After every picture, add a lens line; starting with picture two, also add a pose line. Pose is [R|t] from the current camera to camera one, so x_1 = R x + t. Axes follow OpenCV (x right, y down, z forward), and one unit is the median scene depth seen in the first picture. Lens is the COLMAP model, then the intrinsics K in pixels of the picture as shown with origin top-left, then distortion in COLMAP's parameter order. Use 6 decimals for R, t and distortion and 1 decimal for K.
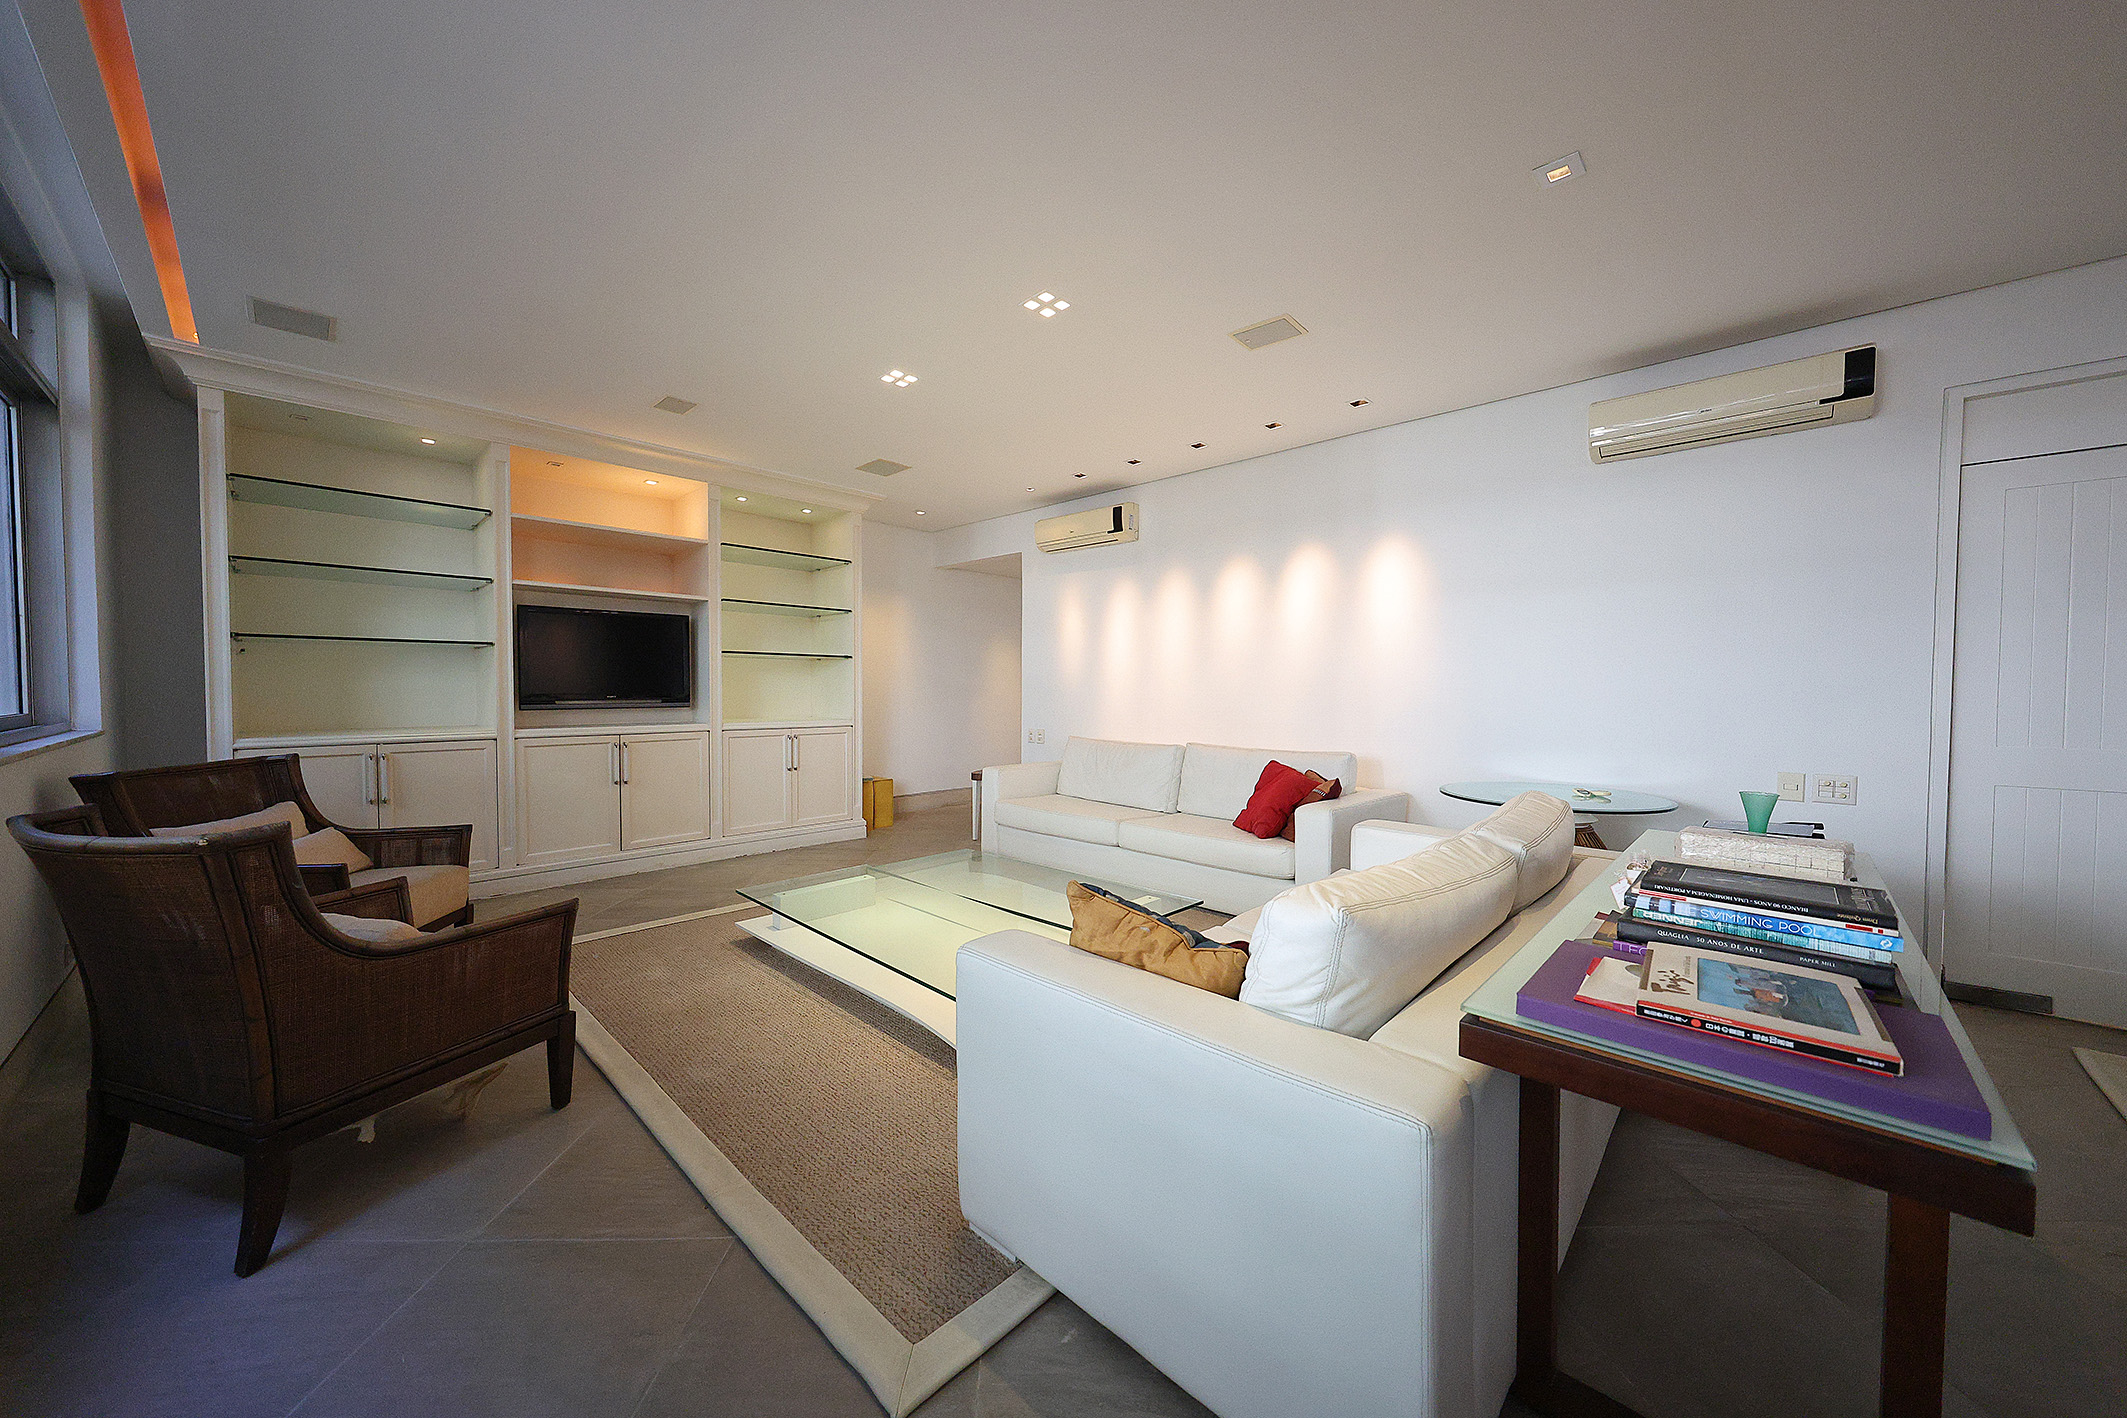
lens RADIAL K [[744.7, 0, 1066.5], [0, 744.7, 710.8], [0, 0, 1]] dist [0.005250, -0.000649]
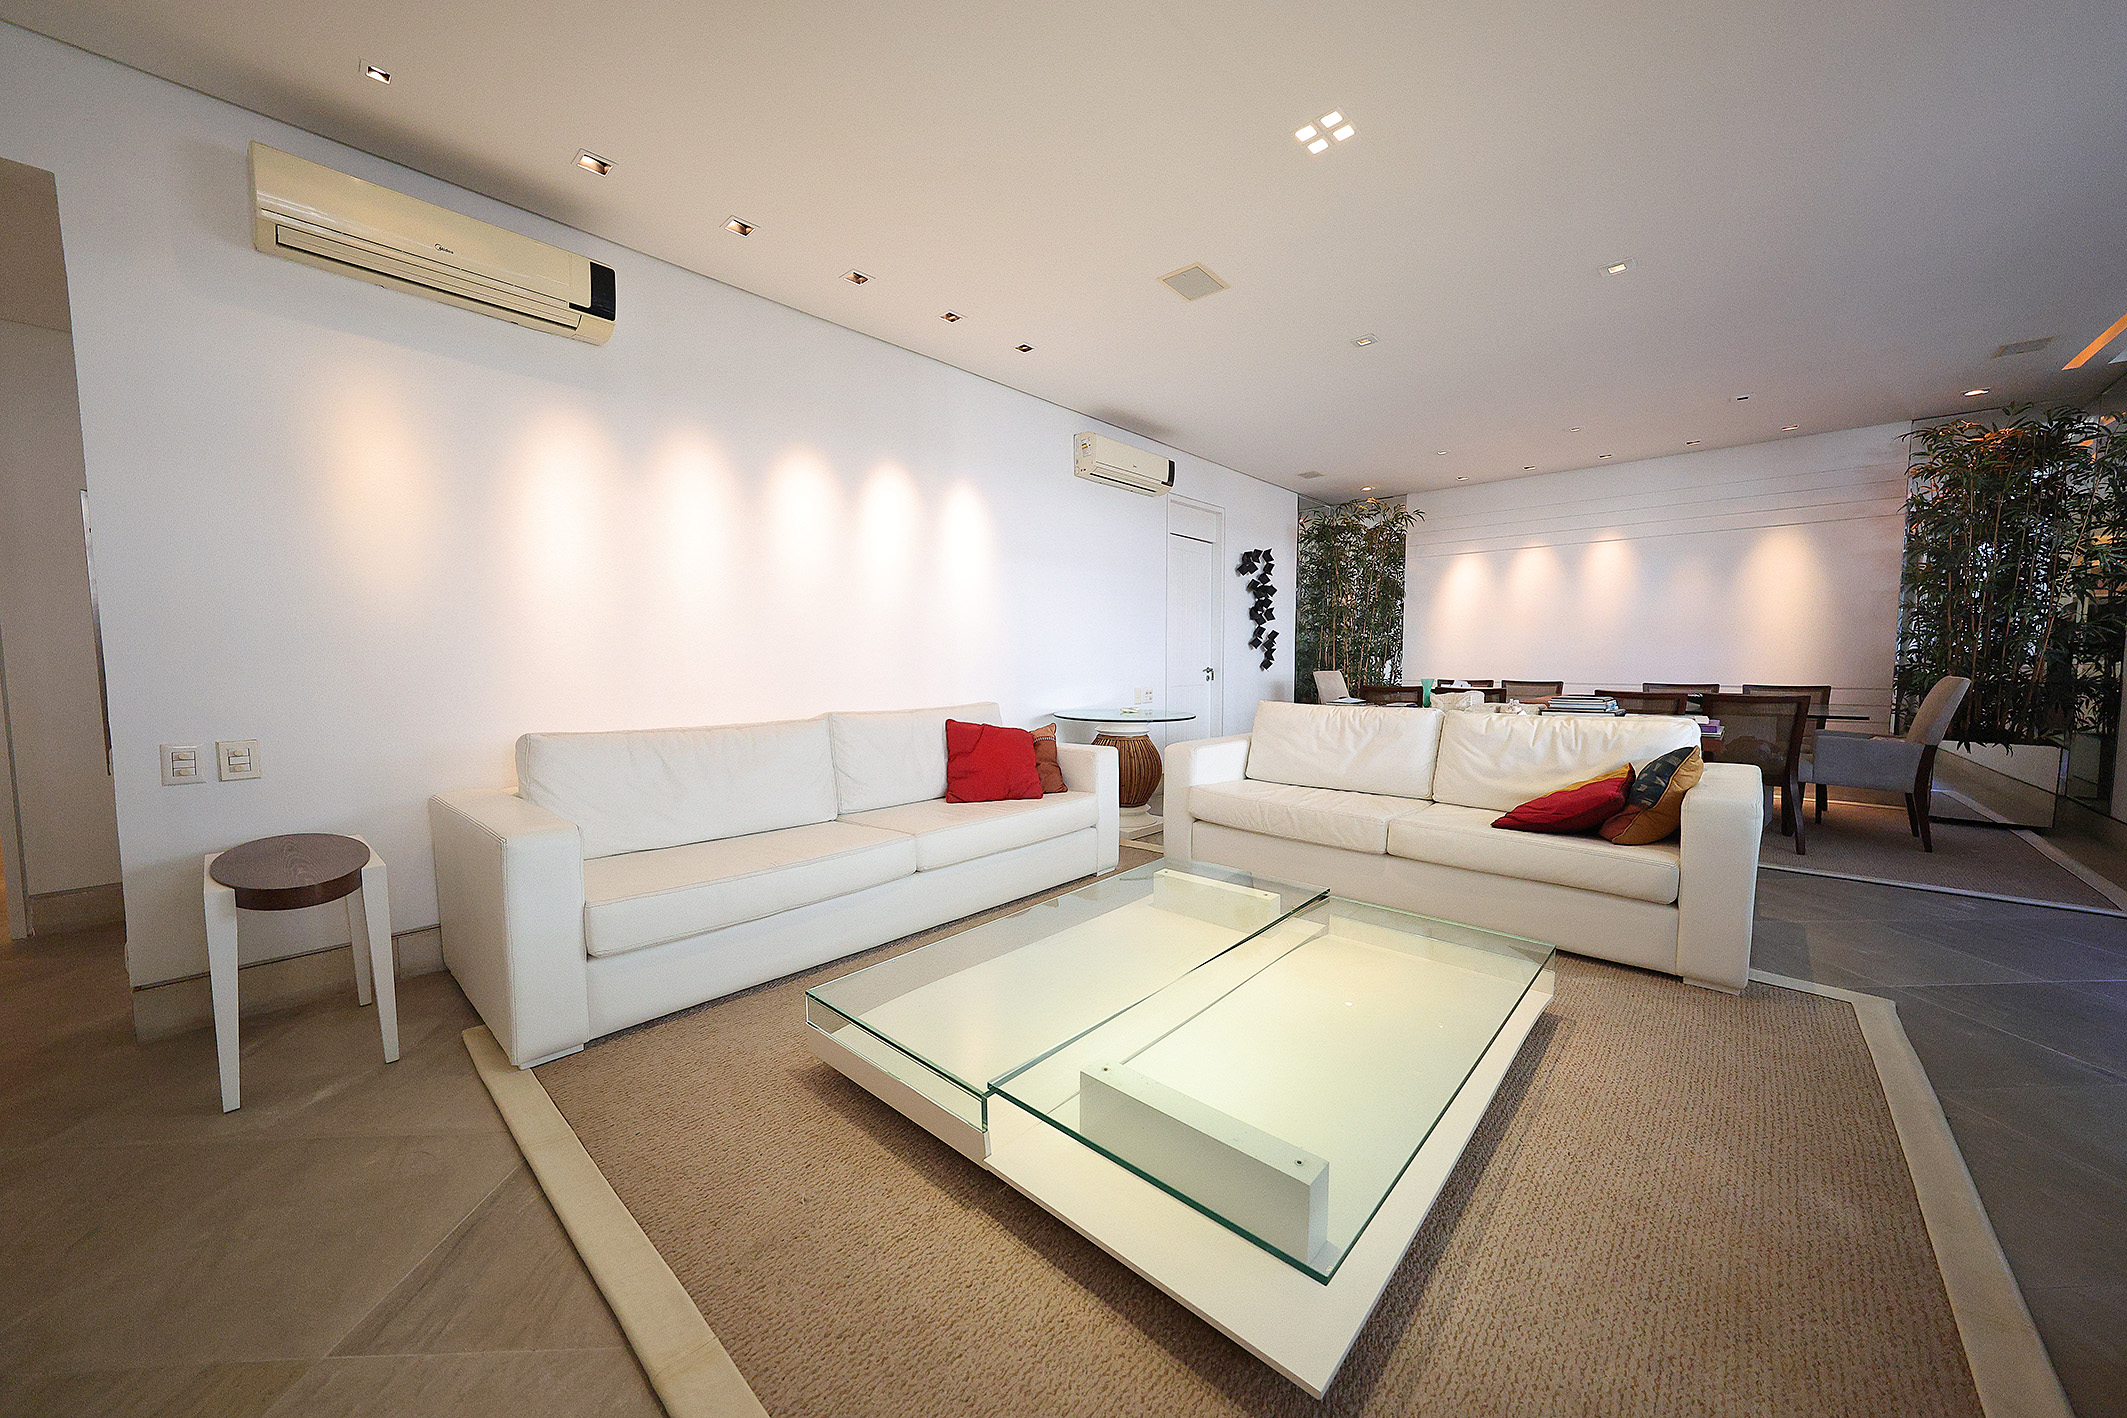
lens RADIAL K [[744.7, 0, 1062.3], [0, 744.7, 708.4], [0, 0, 1]] dist [0.005250, -0.000649]
pose [[-0.019222, -0.076357, 0.996895, -0.508863], [0.034086, 0.996450, 0.076980, -0.005151], [-0.999234, 0.035460, -0.016551, 0.779394]]
